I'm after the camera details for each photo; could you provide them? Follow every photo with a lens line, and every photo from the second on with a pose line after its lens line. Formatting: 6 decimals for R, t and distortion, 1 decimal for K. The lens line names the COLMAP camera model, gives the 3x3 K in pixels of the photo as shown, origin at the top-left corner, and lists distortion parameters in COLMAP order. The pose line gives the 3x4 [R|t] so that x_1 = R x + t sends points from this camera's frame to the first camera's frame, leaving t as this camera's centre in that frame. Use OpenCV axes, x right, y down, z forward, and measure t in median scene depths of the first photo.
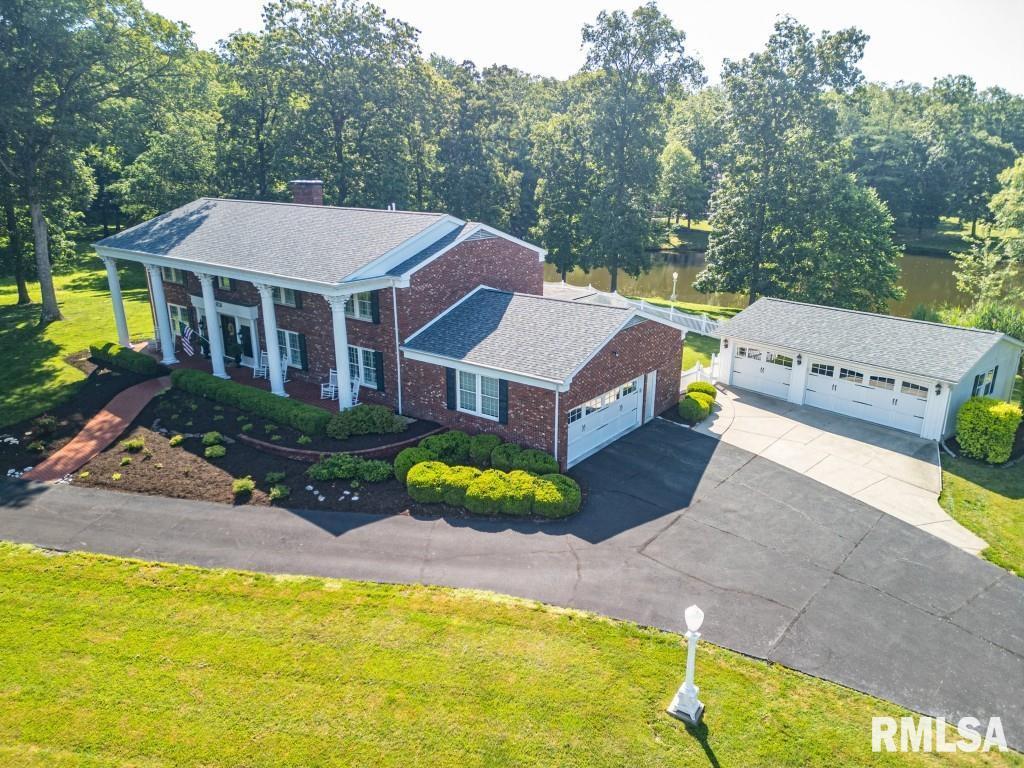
lens RADIAL K [[703.9, 0, 508.4], [0, 703.9, 385.3], [0, 0, 1]] dist [-0.002274, -0.013935]
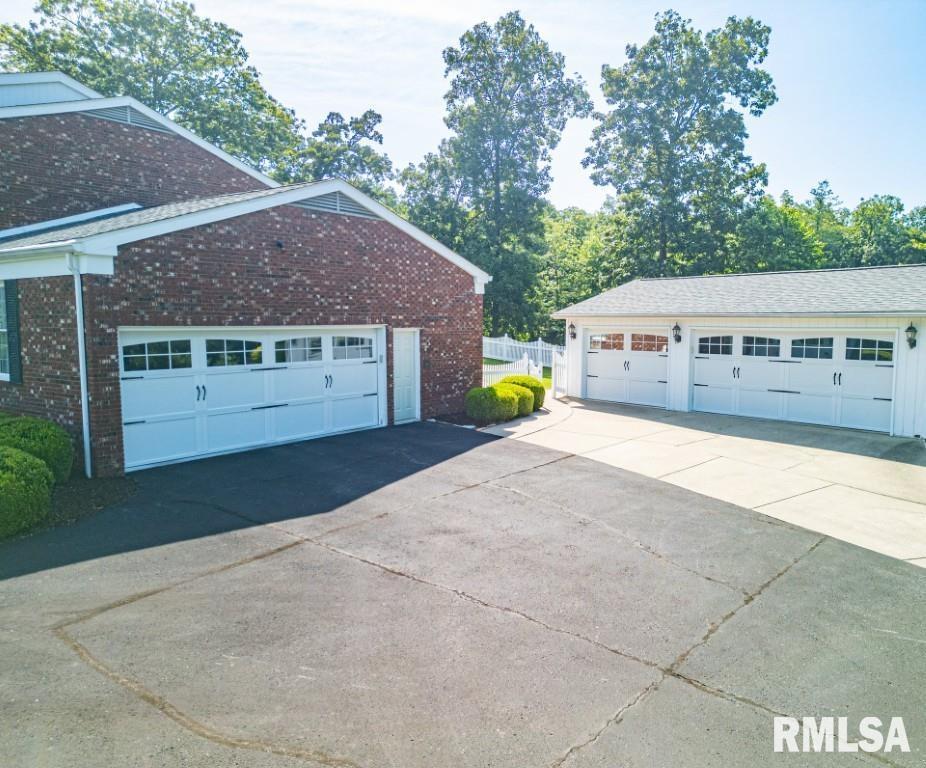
lens RADIAL K [[699.0, 0, 465.1], [0, 699.0, 383.1], [0, 0, 1]] dist [-0.052582, 0.014097]
pose [[0.999947, -0.003388, -0.009692, 0.235404], [0.001282, 0.977798, -0.209547, 0.129398], [0.010187, 0.209524, 0.977751, 0.419636]]
